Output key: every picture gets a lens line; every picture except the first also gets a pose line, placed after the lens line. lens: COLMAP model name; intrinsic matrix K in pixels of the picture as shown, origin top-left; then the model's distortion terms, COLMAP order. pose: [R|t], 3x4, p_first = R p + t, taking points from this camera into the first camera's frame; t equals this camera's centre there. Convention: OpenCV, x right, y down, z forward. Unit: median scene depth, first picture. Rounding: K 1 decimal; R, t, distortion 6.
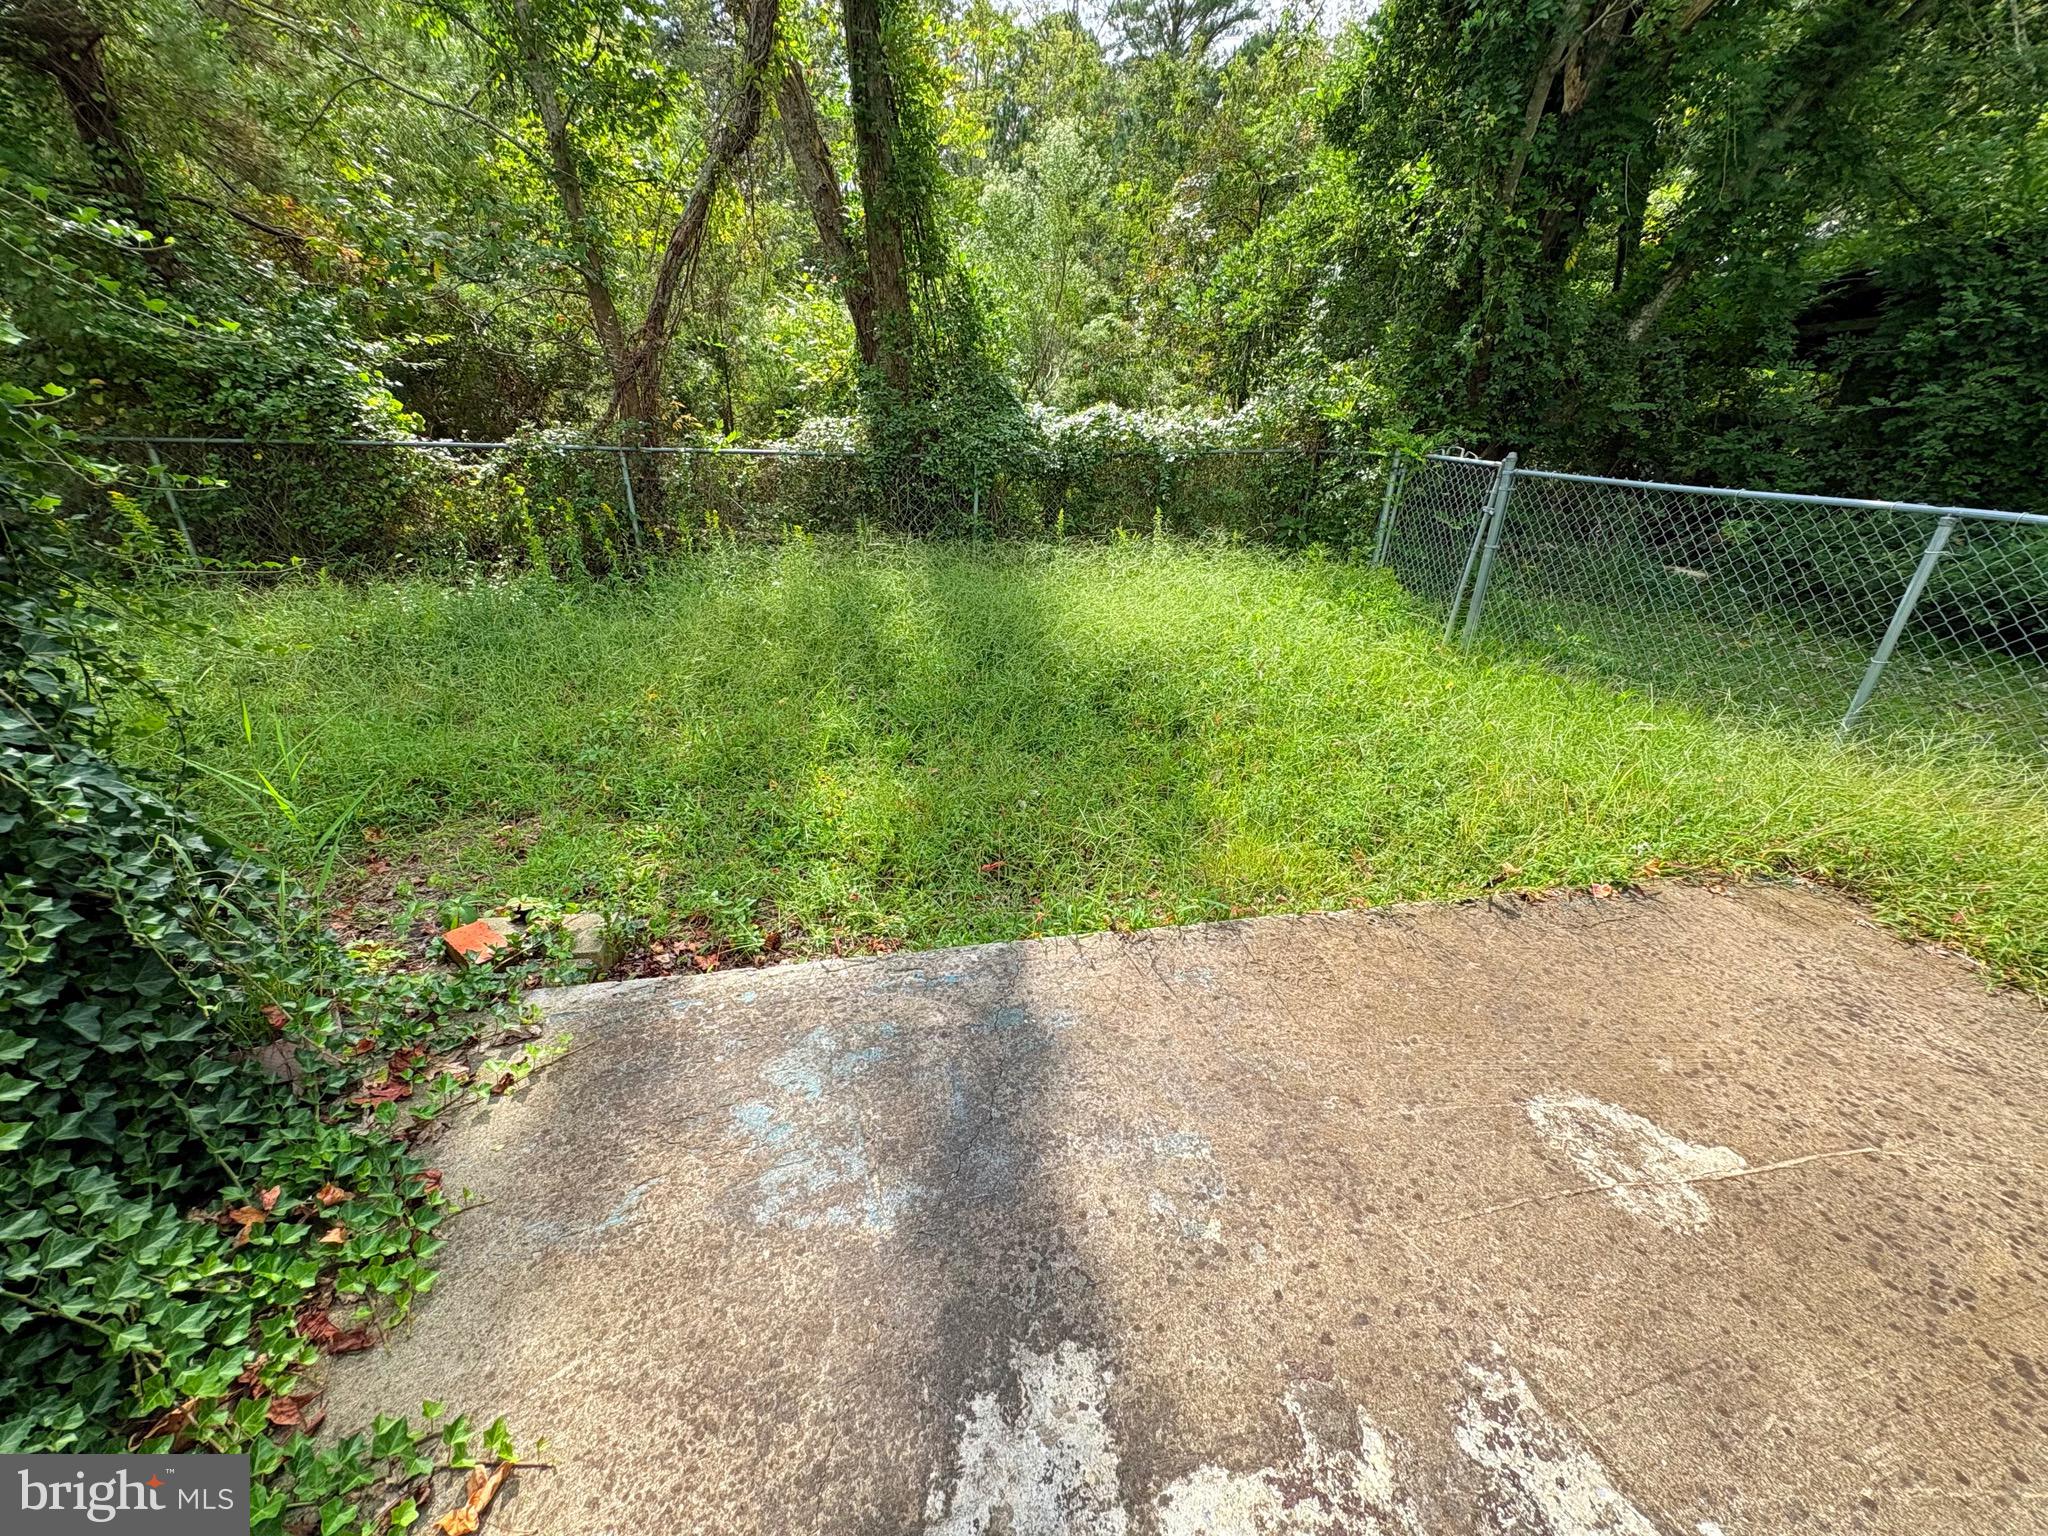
lens RADIAL K [[815.4, 0, 1028.3], [0, 815.4, 765.1], [0, 0, 1]] dist [-0.000222, -0.000252]
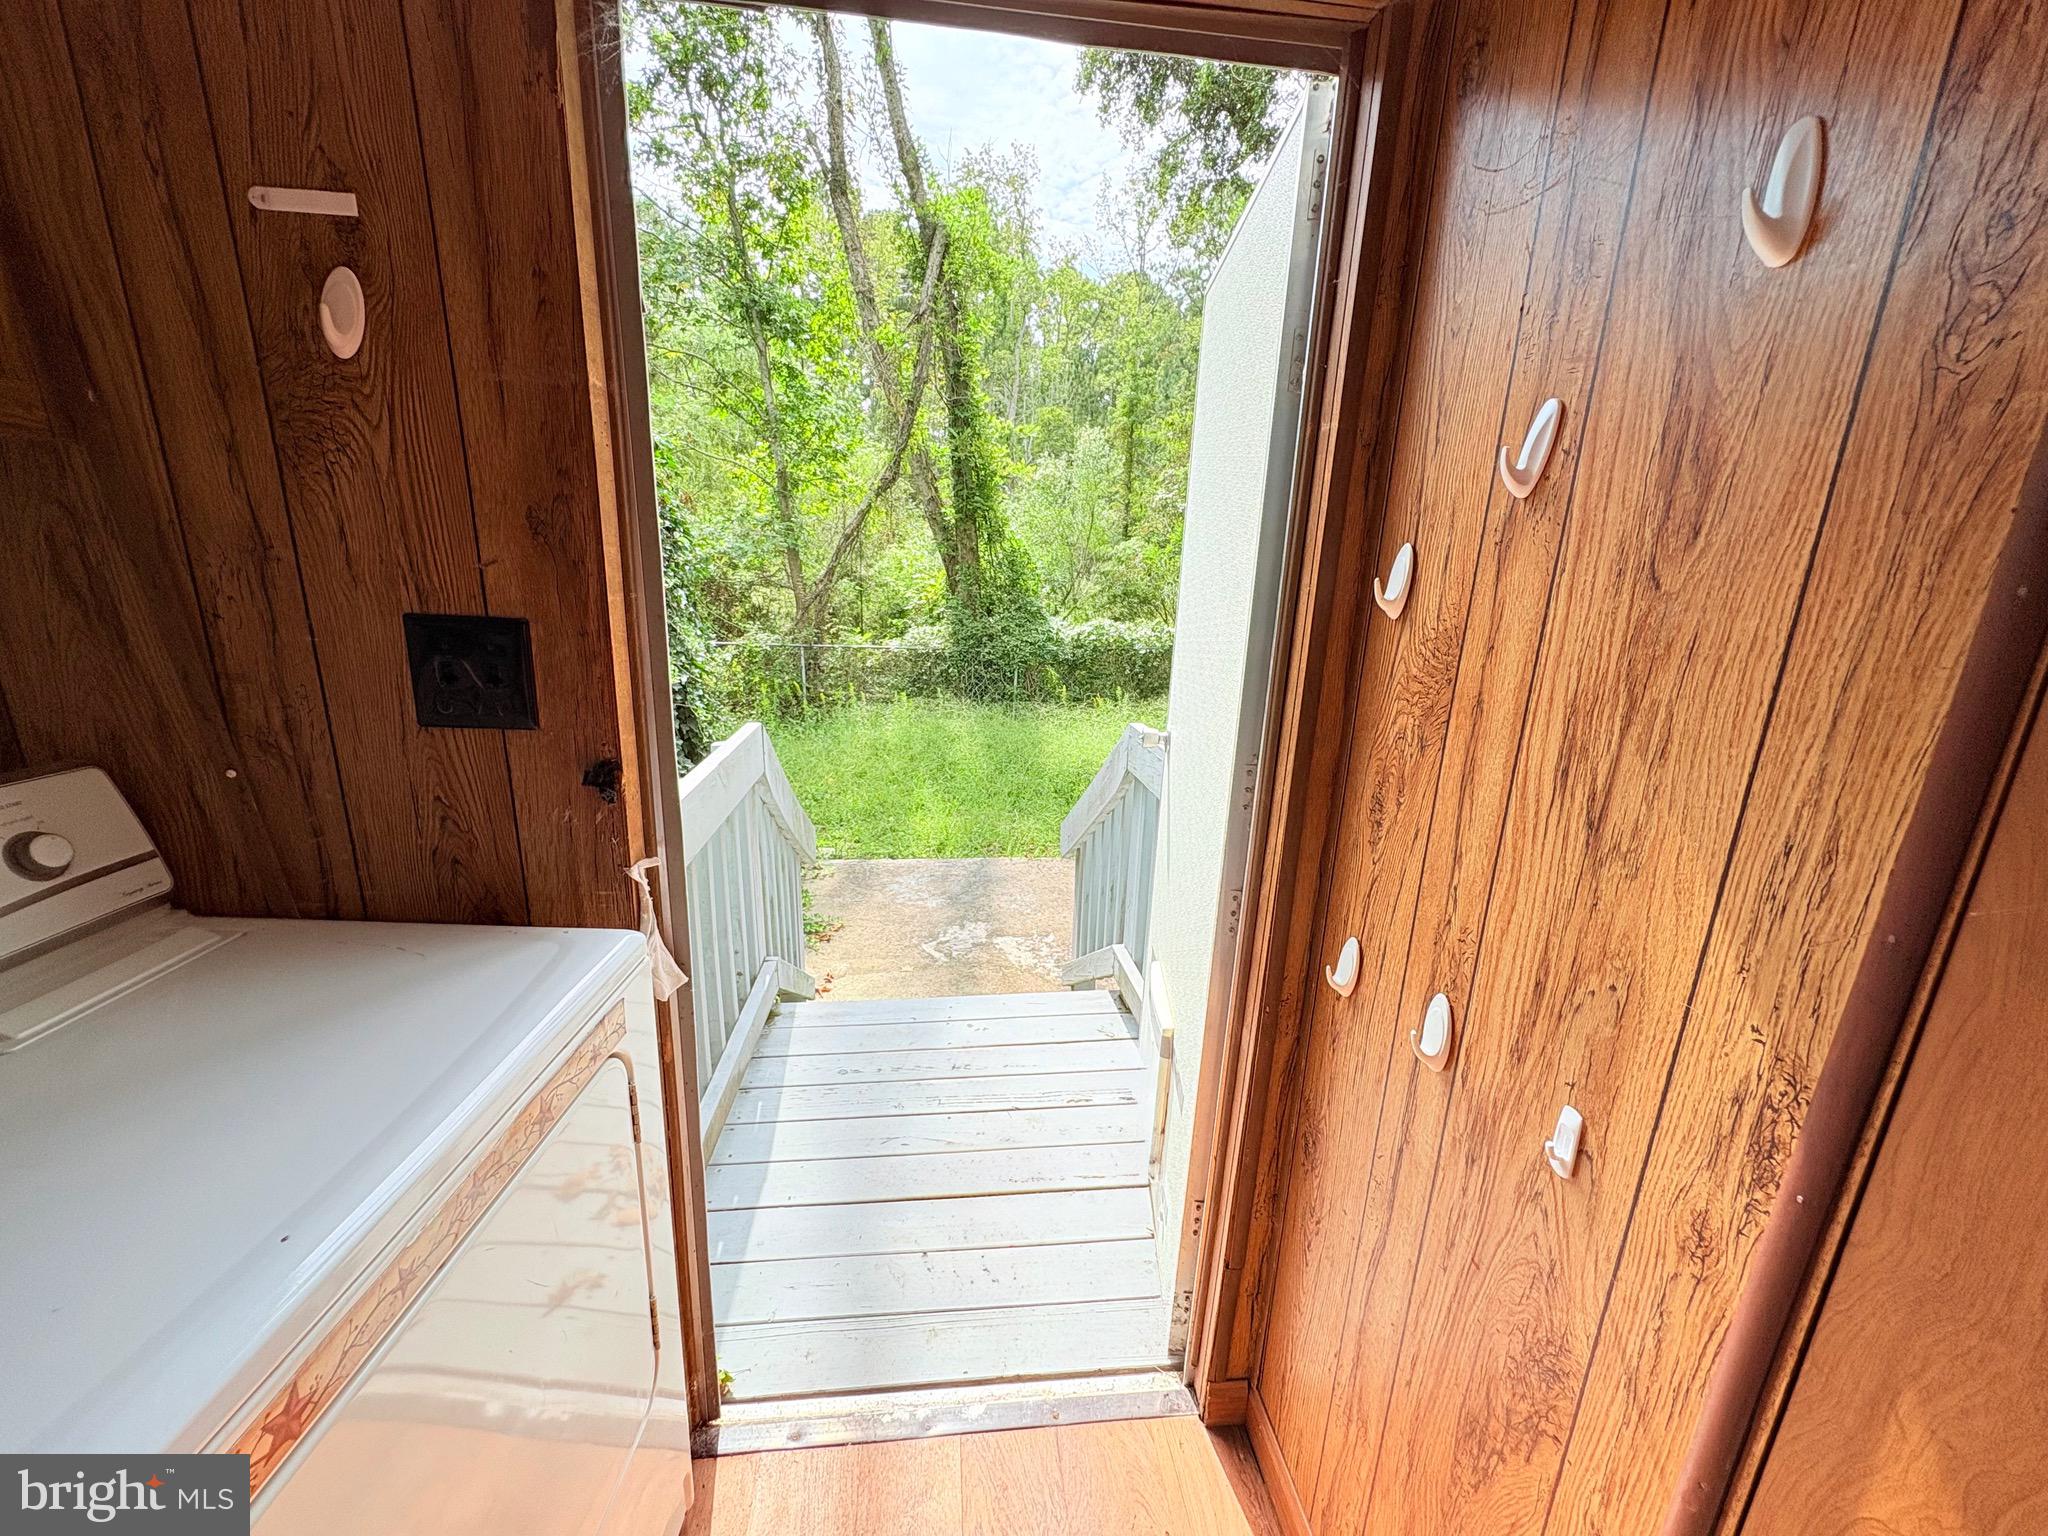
lens RADIAL K [[812.2, 0, 1031.5], [0, 812.2, 769.8], [0, 0, 1]] dist [0.001783, -0.000093]
pose [[0.996201, 0.026160, -0.083061, 0.102847], [-0.040605, 0.983316, -0.177317, 0.125561], [0.077036, 0.180016, 0.980642, -0.500013]]
